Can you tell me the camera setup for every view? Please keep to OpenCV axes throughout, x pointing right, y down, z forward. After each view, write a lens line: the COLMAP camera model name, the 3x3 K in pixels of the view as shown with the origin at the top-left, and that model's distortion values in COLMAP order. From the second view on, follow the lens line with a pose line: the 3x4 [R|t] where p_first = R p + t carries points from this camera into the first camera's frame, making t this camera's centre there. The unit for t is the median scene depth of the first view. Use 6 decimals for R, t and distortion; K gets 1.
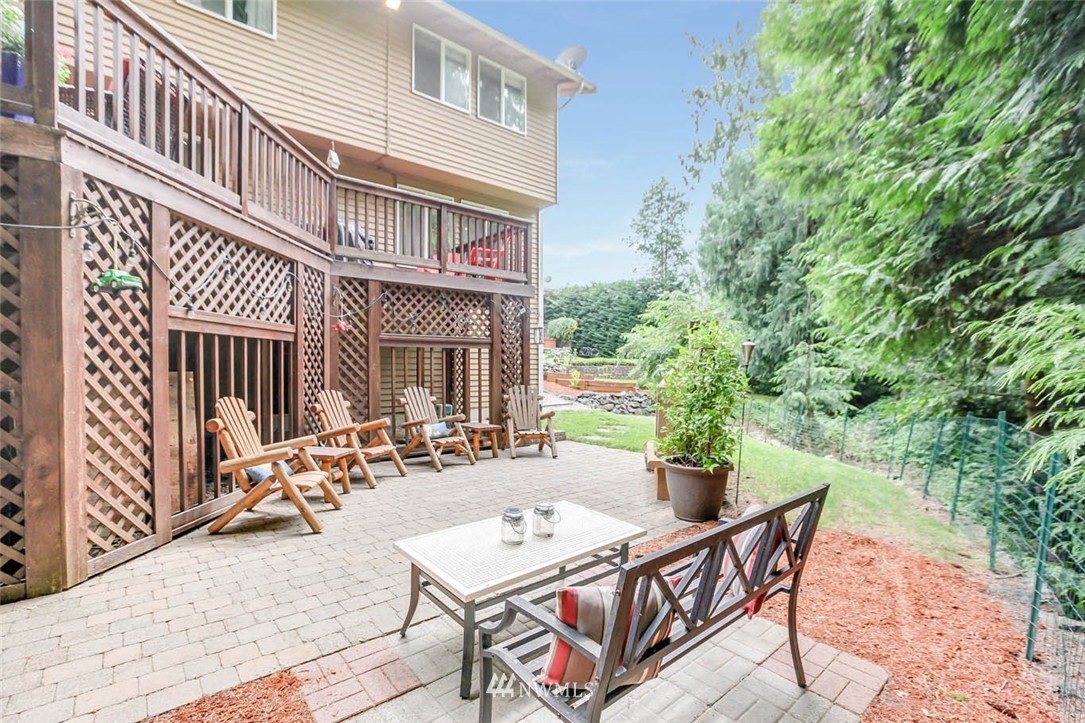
lens RADIAL K [[484.3, 0, 542.5], [0, 484.3, 361.5], [0, 0, 1]] dist [-0.047960, -0.000027]
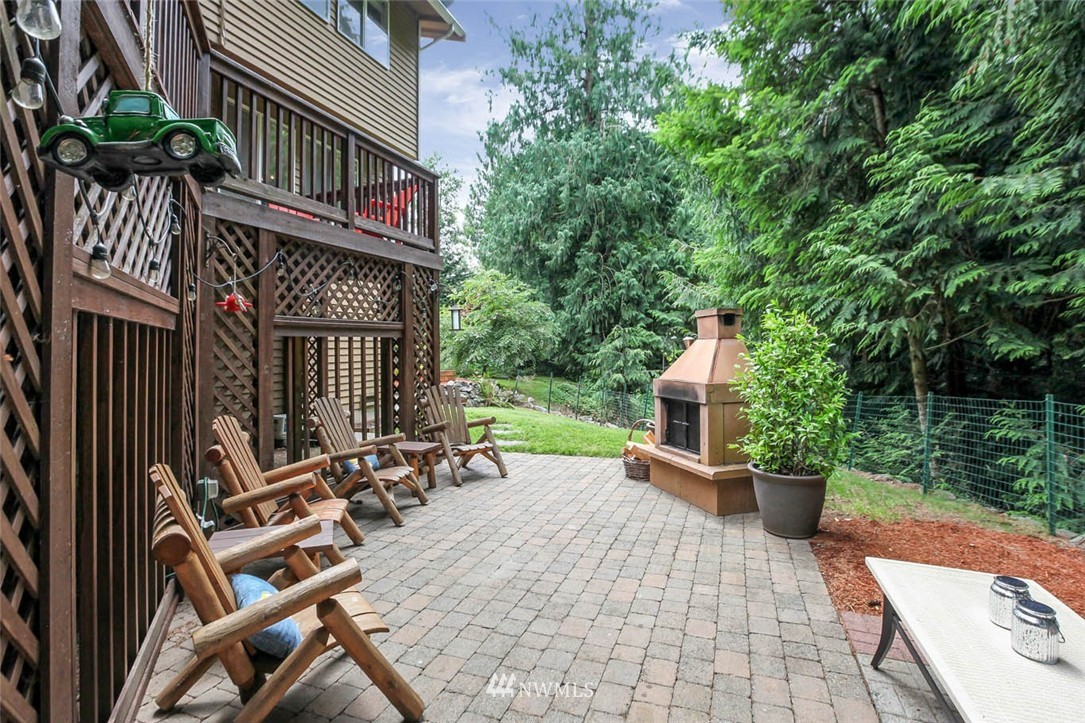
lens RADIAL K [[502.5, 0, 511.1], [0, 502.5, 319.1], [0, 0, 1]] dist [-0.040972, 0.000205]
pose [[0.880386, 0.007791, 0.474193, -0.362080], [0.013433, 0.999054, -0.041353, -0.022400], [-0.474067, 0.042776, 0.879449, 0.277613]]
